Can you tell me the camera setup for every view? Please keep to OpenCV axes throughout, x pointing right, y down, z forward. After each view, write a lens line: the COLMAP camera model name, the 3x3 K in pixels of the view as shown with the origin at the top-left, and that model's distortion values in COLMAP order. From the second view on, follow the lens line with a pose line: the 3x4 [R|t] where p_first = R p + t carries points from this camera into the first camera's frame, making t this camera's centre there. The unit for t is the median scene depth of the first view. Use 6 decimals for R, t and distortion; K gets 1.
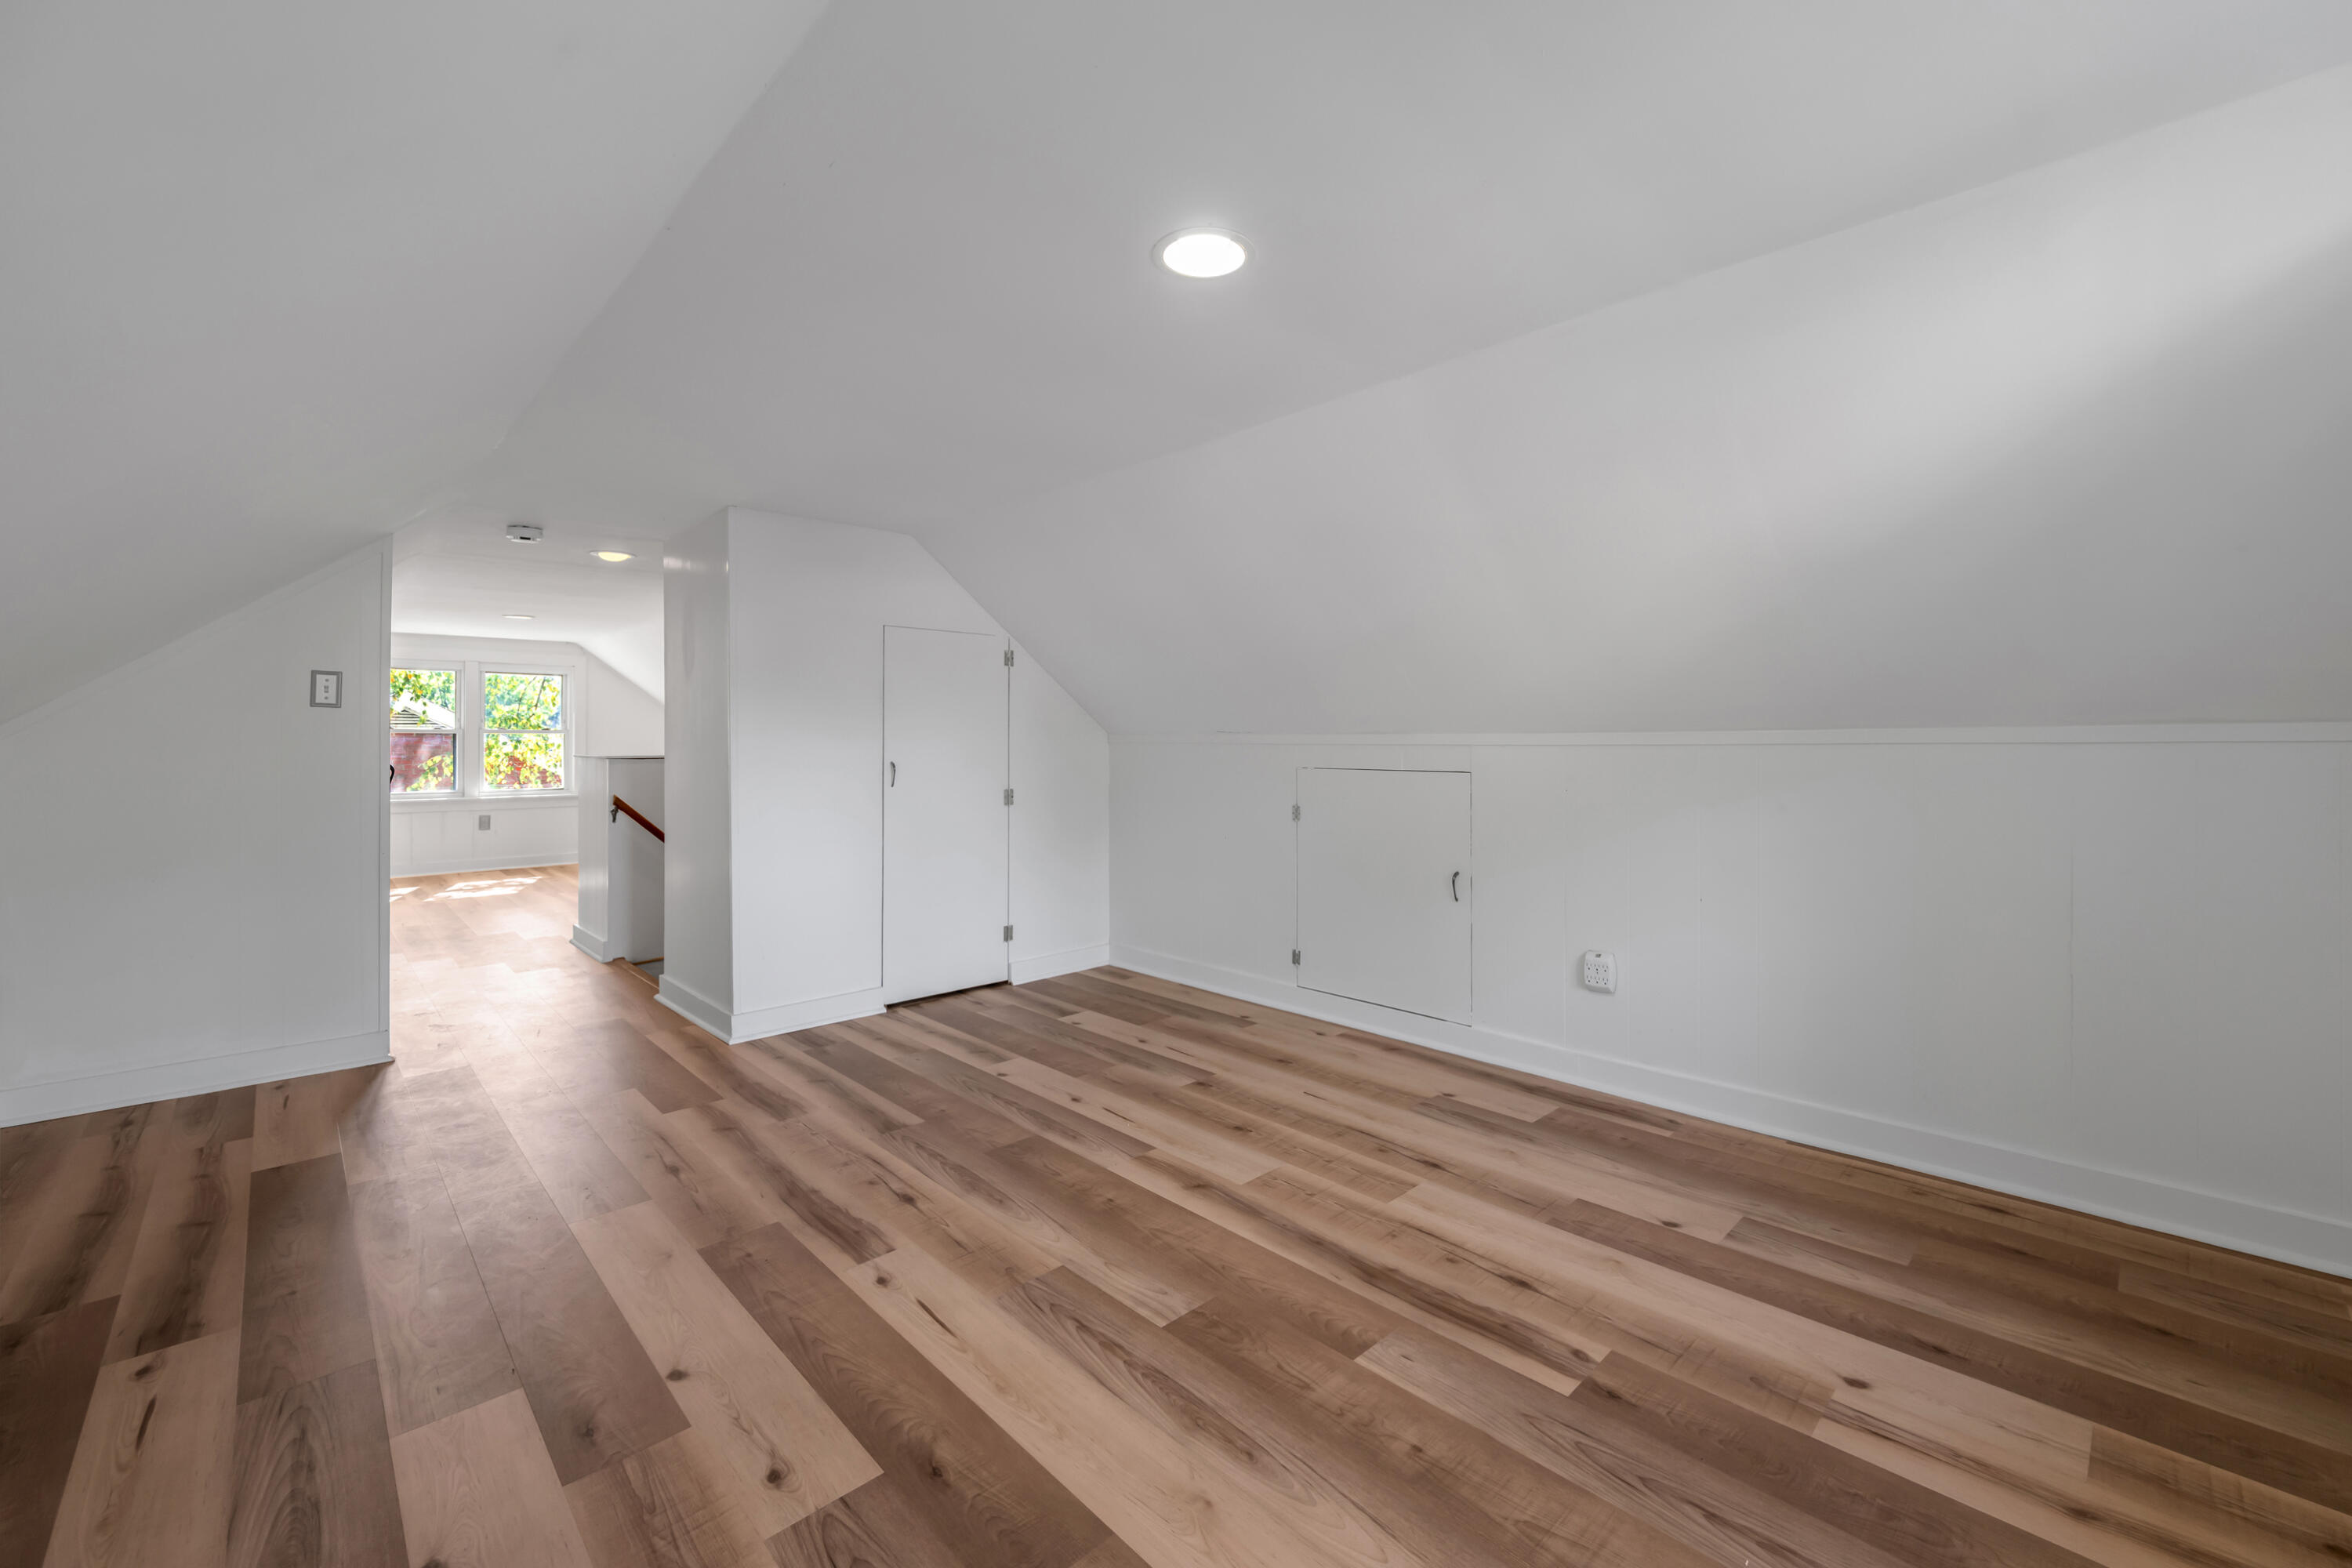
lens RADIAL K [[951.8, 0, 1183.7], [0, 951.8, 745.2], [0, 0, 1]] dist [-0.002794, -0.000671]
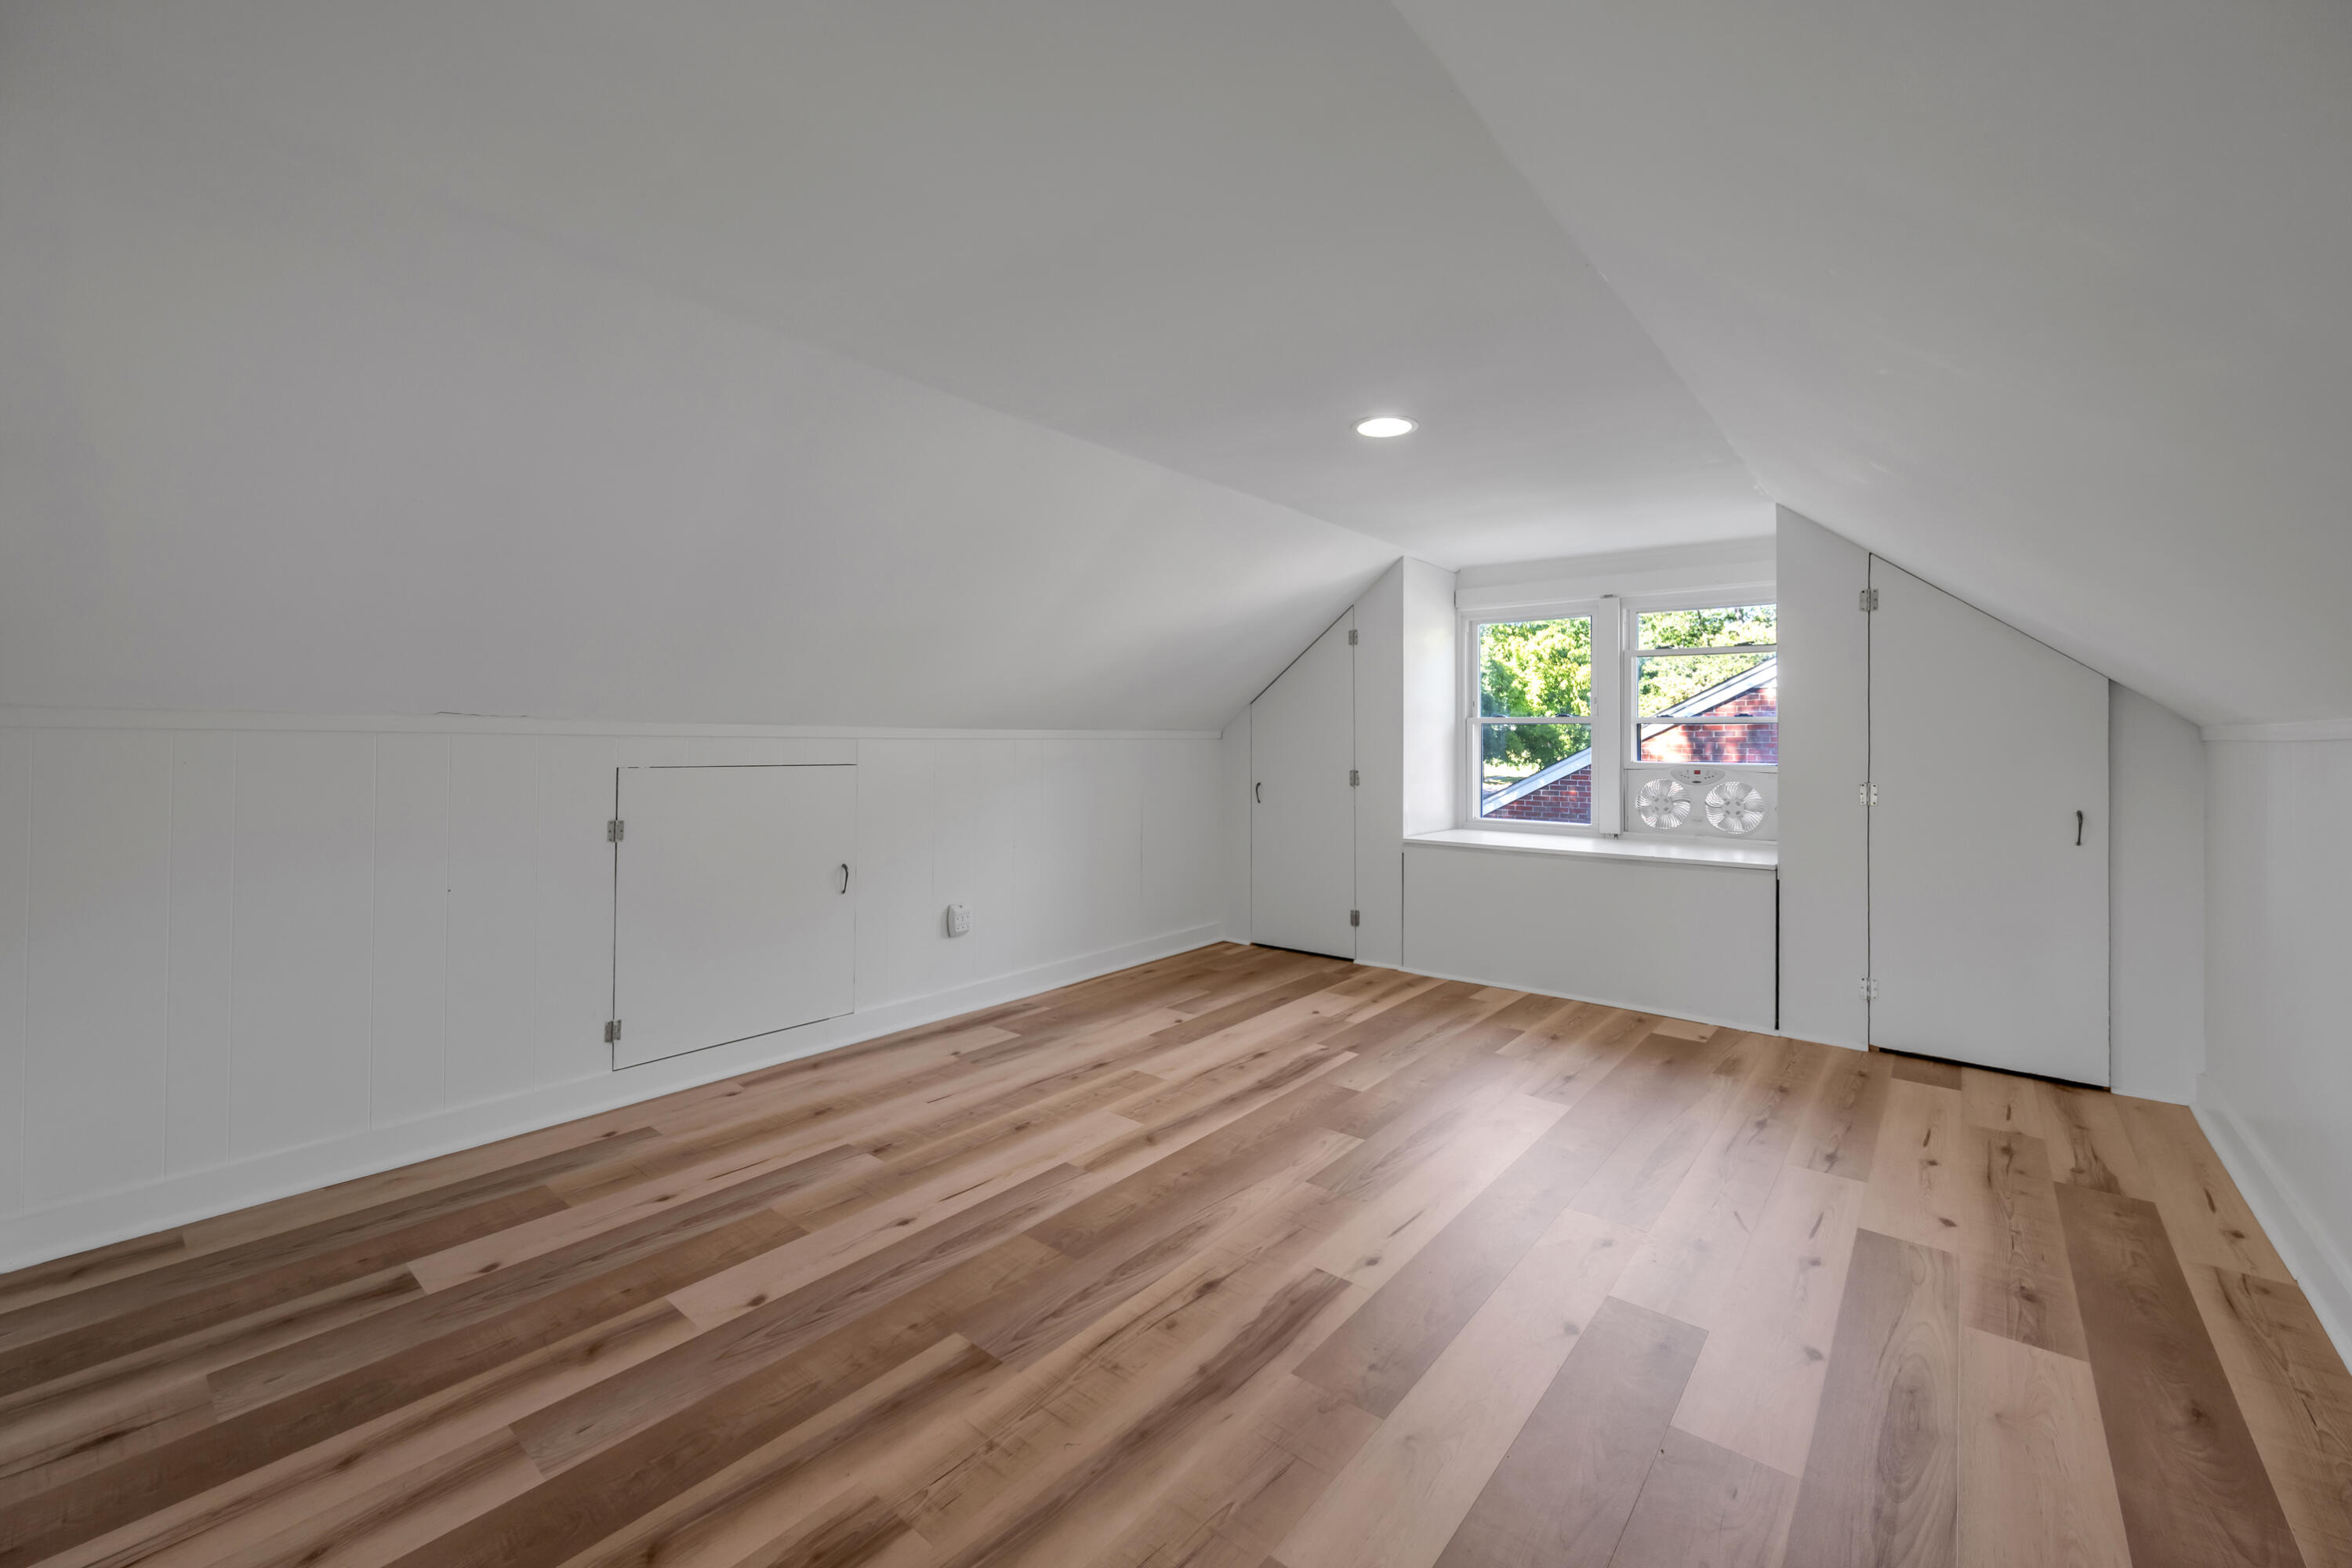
lens RADIAL K [[951.8, 0, 1143.5], [0, 951.8, 740.2], [0, 0, 1]] dist [-0.002794, -0.000671]
pose [[-0.098734, 0.005071, 0.995101, -1.039624], [-0.002746, 0.999982, -0.005369, -0.000820], [-0.995110, -0.003262, -0.098718, 1.057412]]
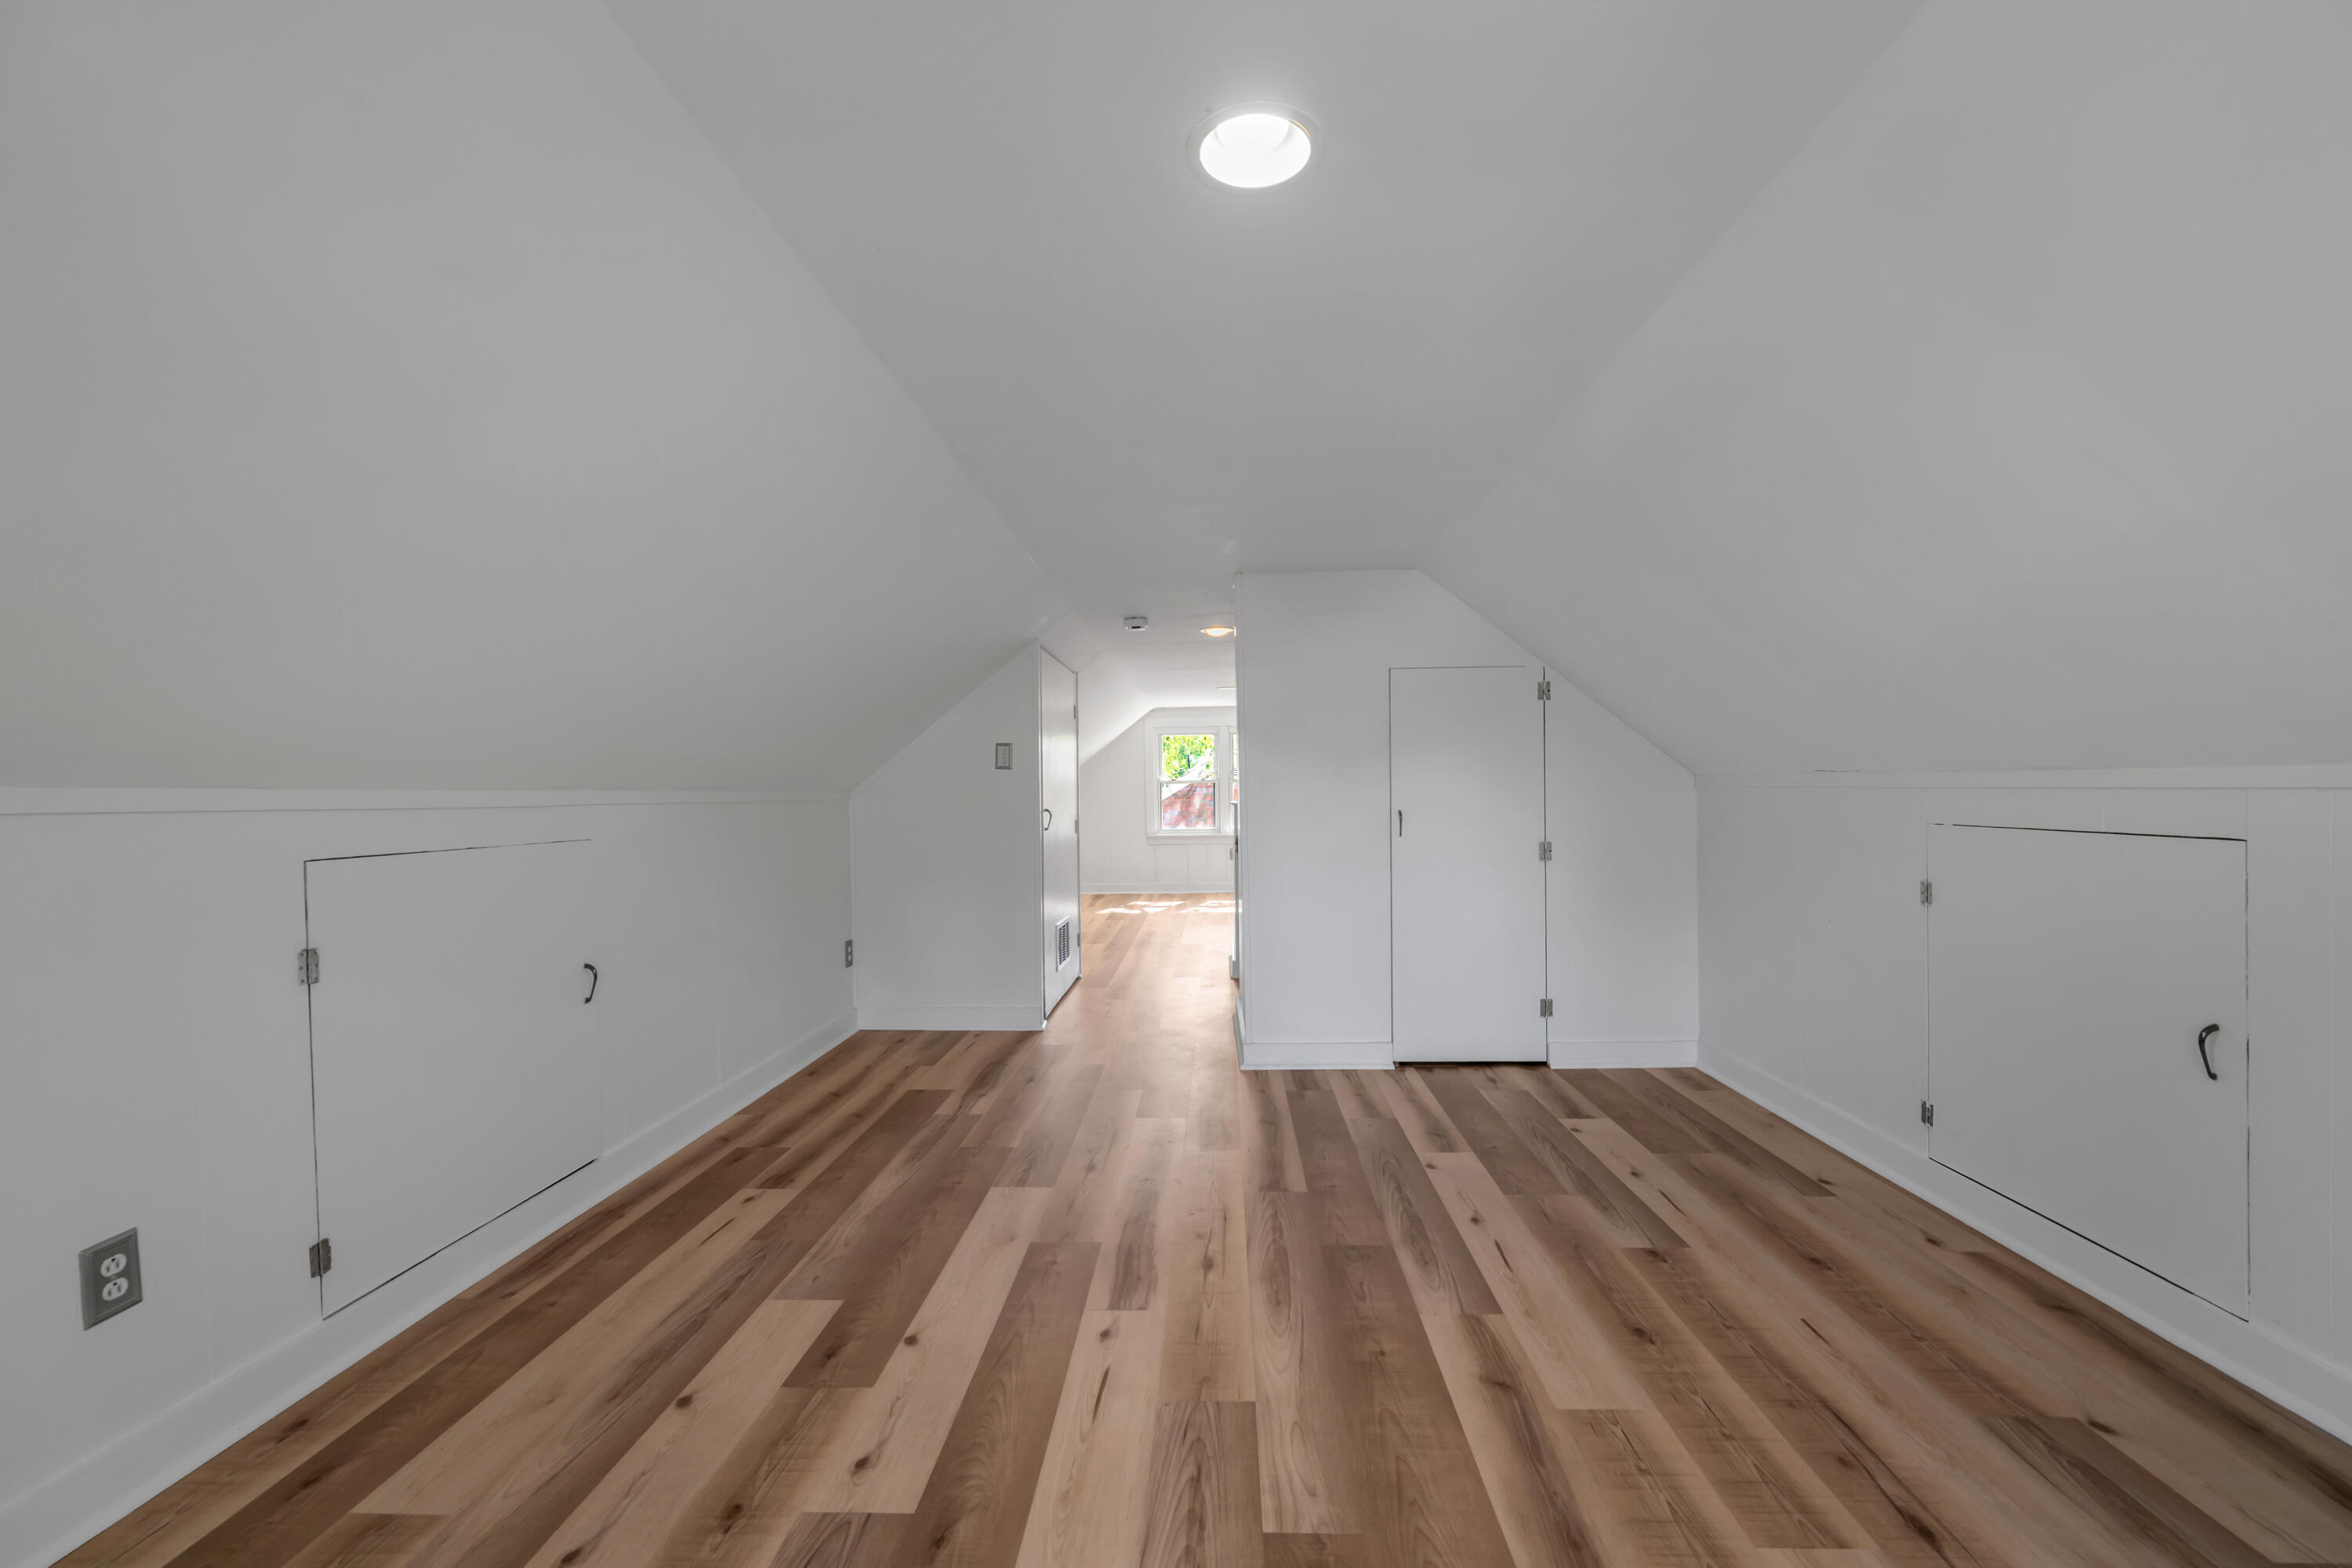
lens RADIAL K [[937.8, 0, 1169.8], [0, 937.8, 799.8], [0, 0, 1]] dist [-0.004754, 0.000015]
pose [[0.696140, -0.000878, -0.717905, 0.344865], [0.011357, 0.999888, 0.009790, -0.008345], [0.717816, -0.014969, 0.696072, 0.287570]]
